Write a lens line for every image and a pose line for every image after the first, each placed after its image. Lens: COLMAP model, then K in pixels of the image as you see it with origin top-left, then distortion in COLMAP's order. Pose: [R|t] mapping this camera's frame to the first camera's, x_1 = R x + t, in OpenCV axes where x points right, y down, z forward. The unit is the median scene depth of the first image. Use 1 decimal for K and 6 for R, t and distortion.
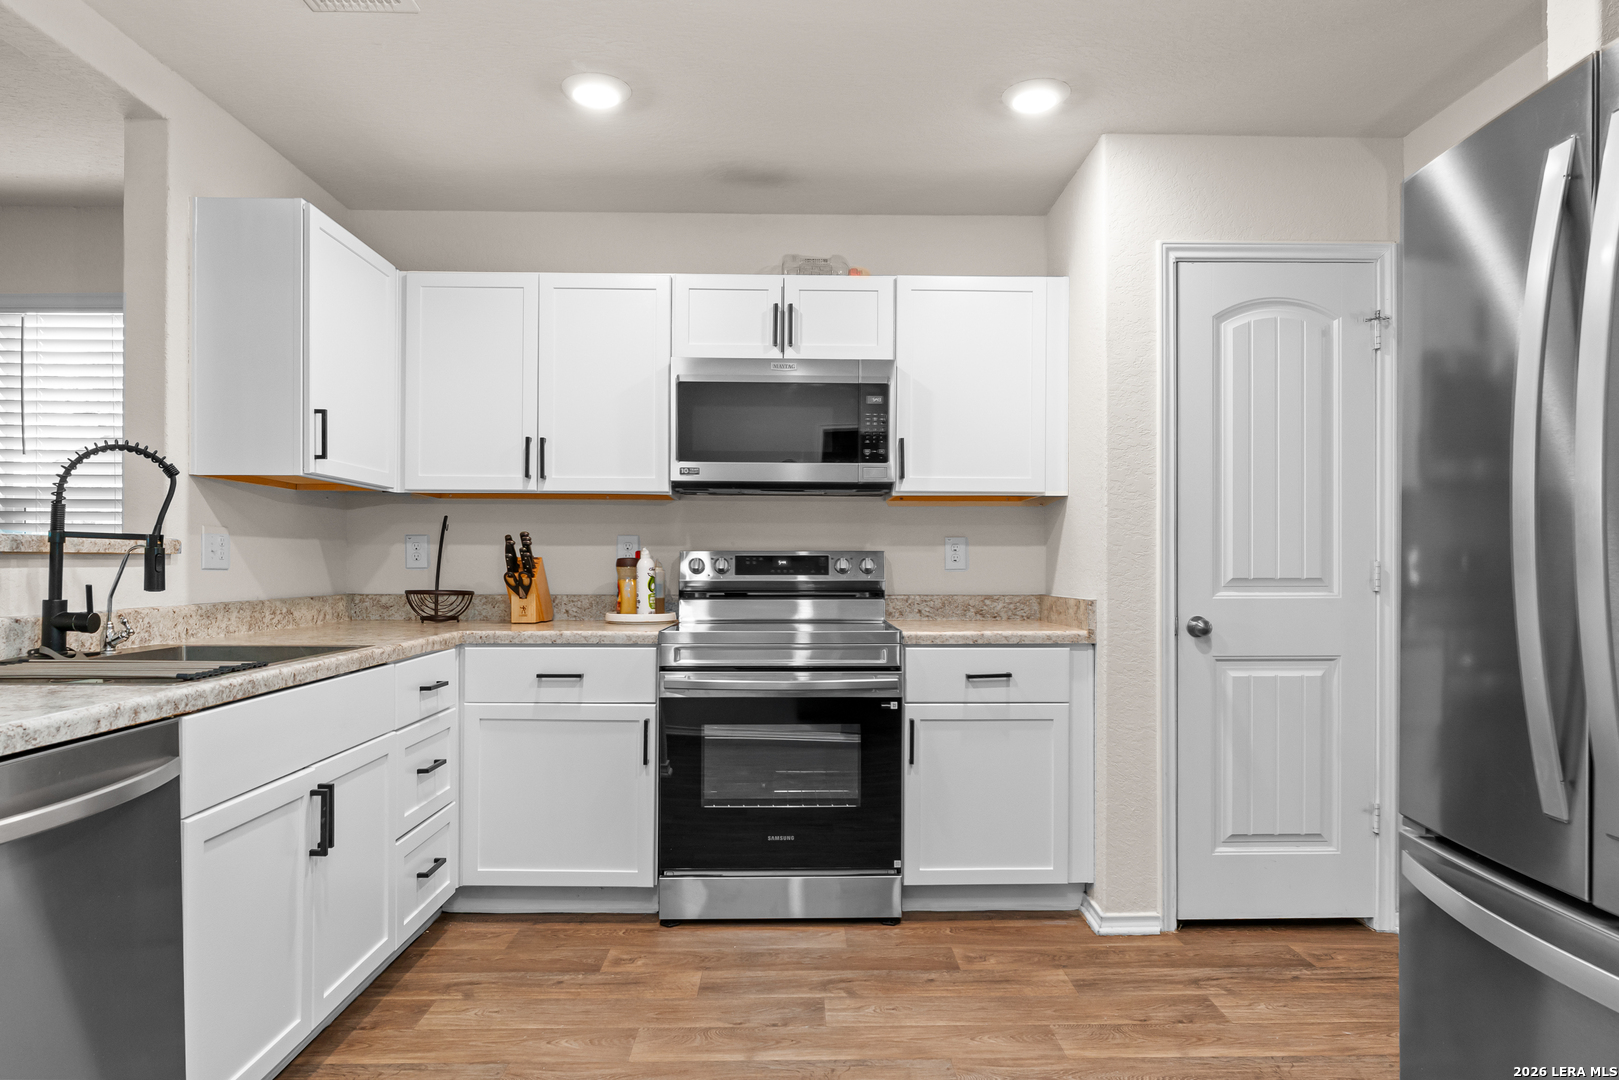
lens RADIAL K [[1004.1, 0, 819.2], [0, 1004.1, 572.7], [0, 0, 1]] dist [0.000207, -0.001691]
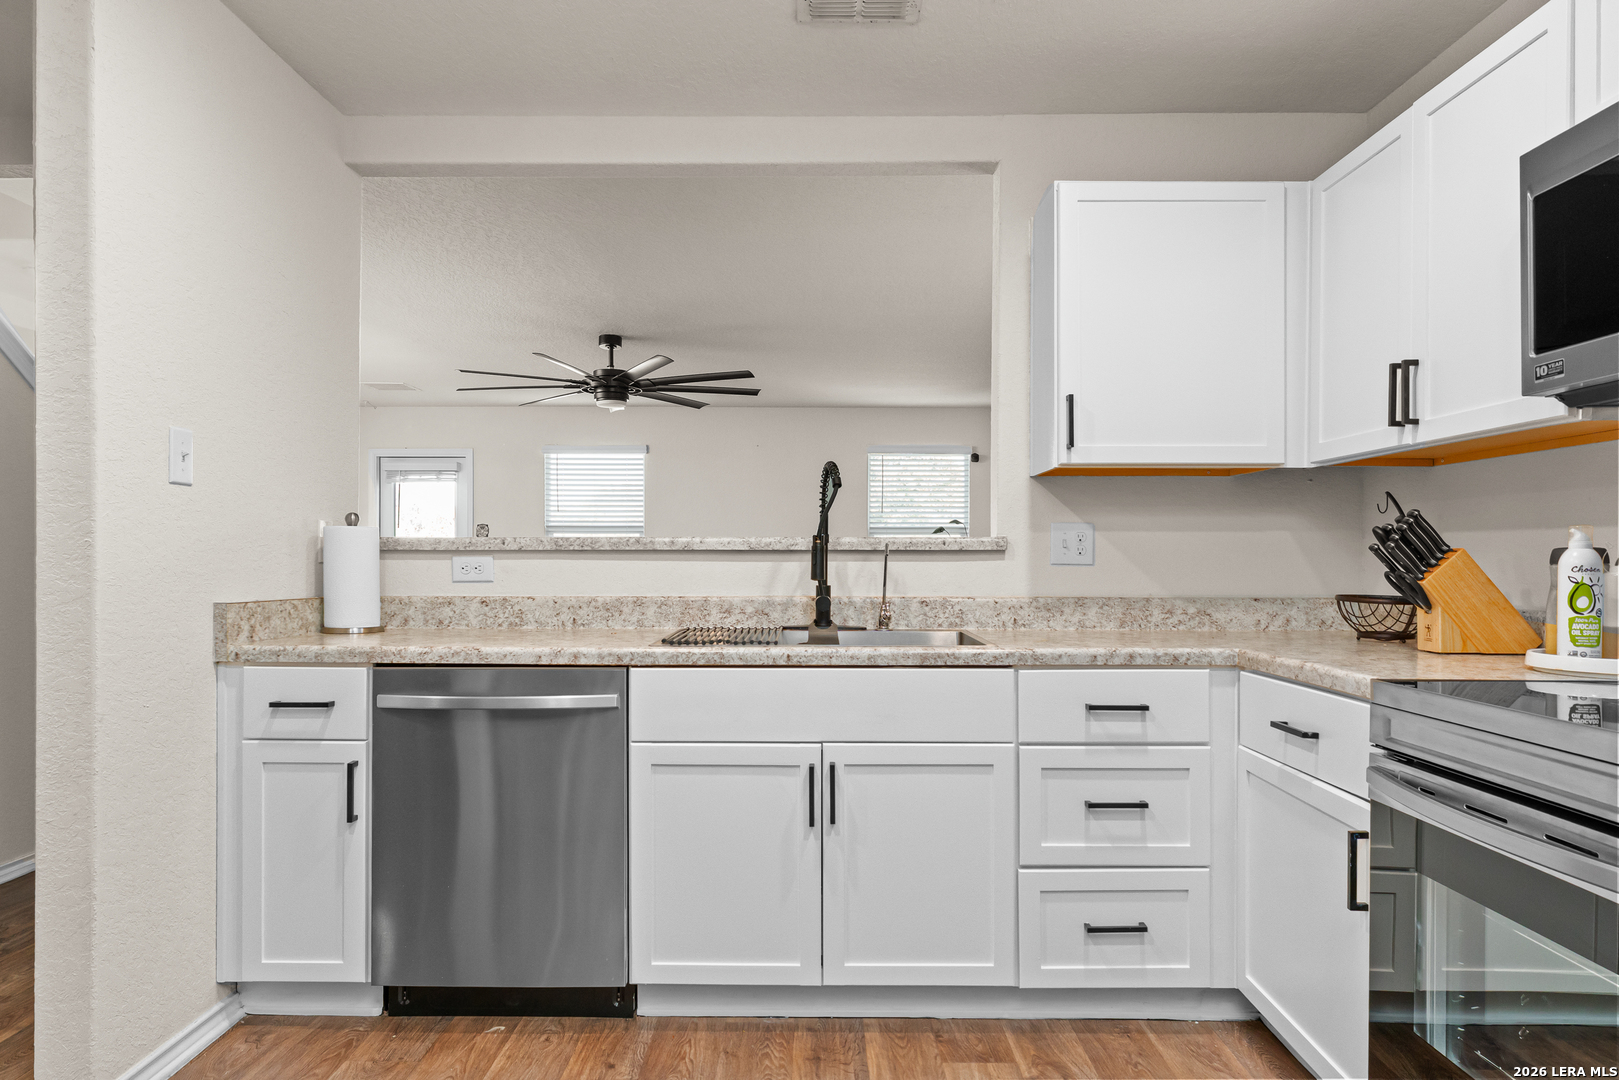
lens RADIAL K [[1004.1, 0, 821.9], [0, 1004.1, 566.8], [0, 0, 1]] dist [0.000207, -0.001691]
pose [[-0.031520, 0.005752, -0.999487, 0.421481], [-0.011544, 0.999915, 0.006119, -0.004281], [0.999436, 0.011731, -0.031451, 0.743146]]
